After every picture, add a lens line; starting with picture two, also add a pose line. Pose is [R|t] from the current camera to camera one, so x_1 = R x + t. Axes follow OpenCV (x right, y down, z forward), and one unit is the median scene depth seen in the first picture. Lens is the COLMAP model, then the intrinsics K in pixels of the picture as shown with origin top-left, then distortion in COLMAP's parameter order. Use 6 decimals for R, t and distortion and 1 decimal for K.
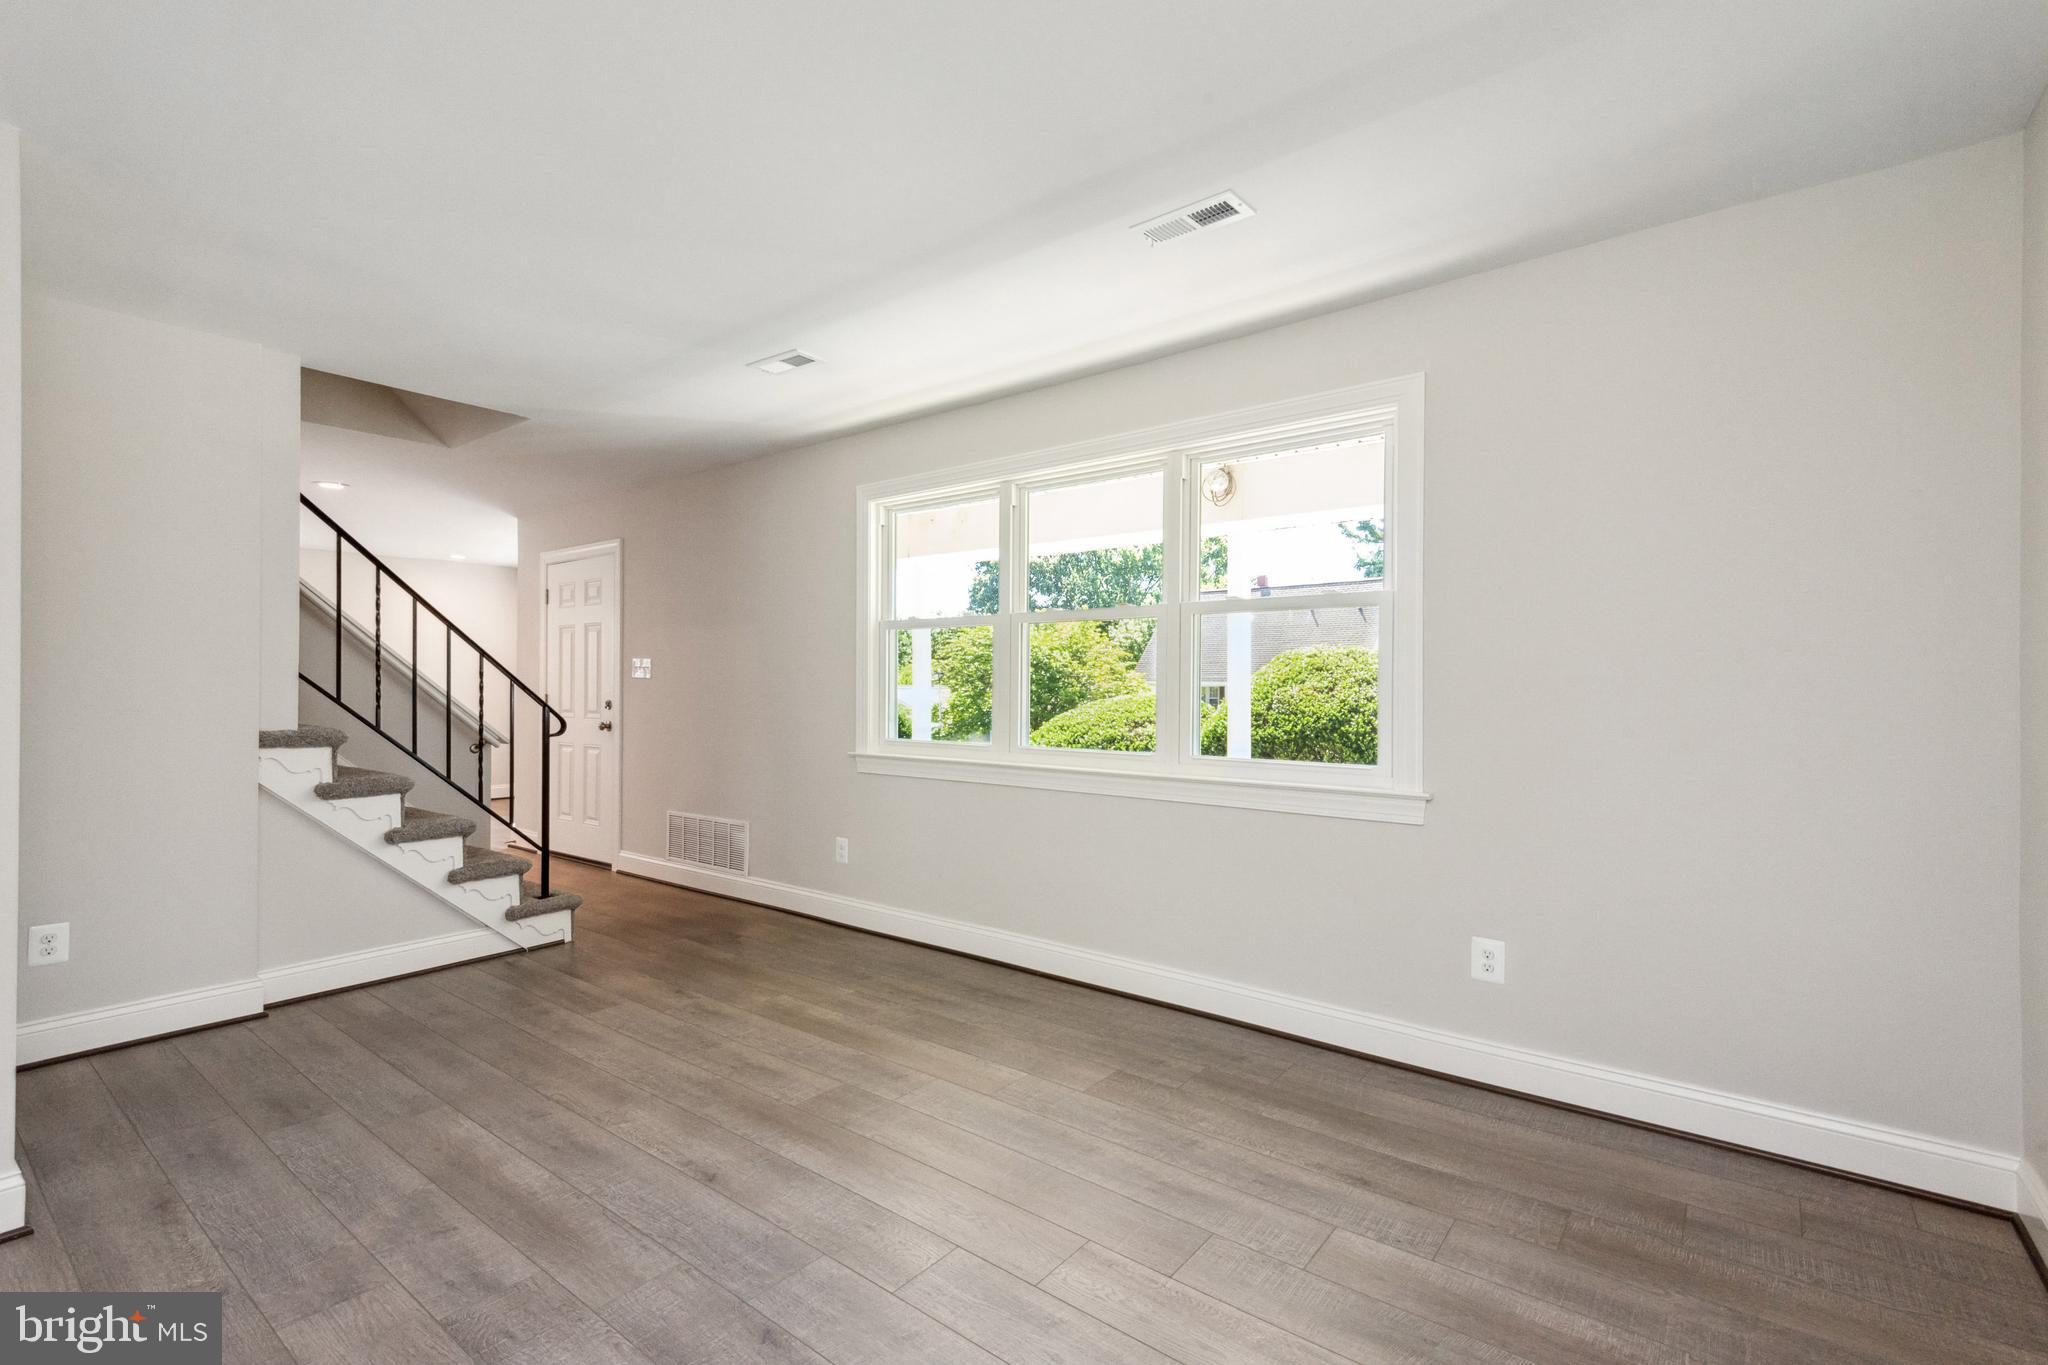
lens RADIAL K [[932.3, 0, 1012.4], [0, 932.3, 686.5], [0, 0, 1]] dist [0.037325, -0.013700]
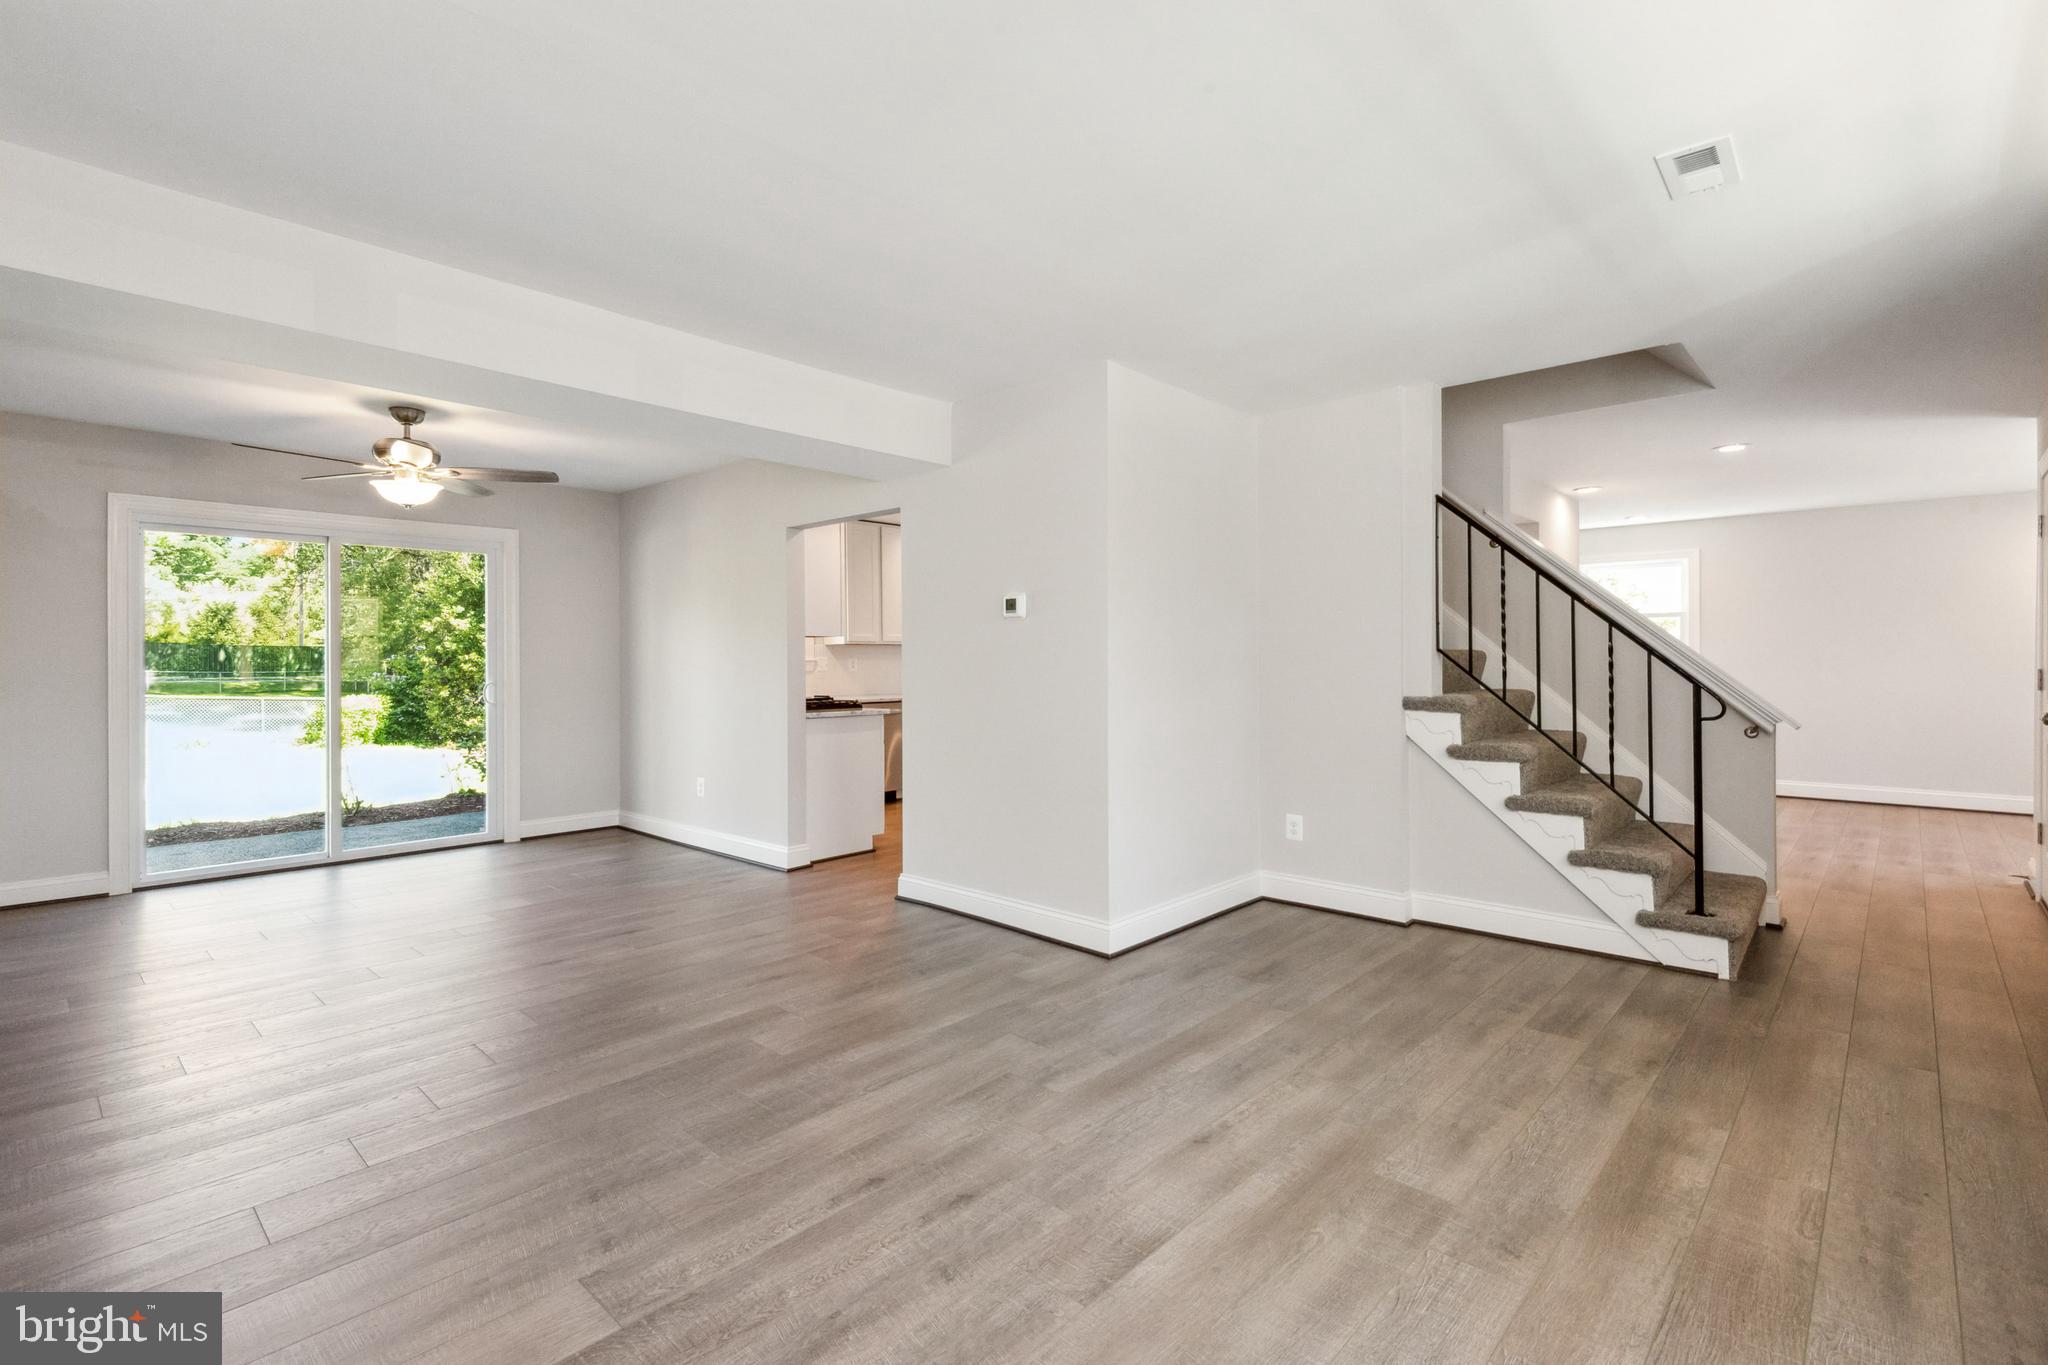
lens RADIAL K [[948.1, 0, 1026.9], [0, 948.1, 665.7], [0, 0, 1]] dist [0.039088, -0.013722]
pose [[-0.075109, 0.005091, -0.997162, 0.489421], [0.004464, 0.999979, 0.004769, -0.001538], [0.997165, -0.004093, -0.075130, 0.597459]]
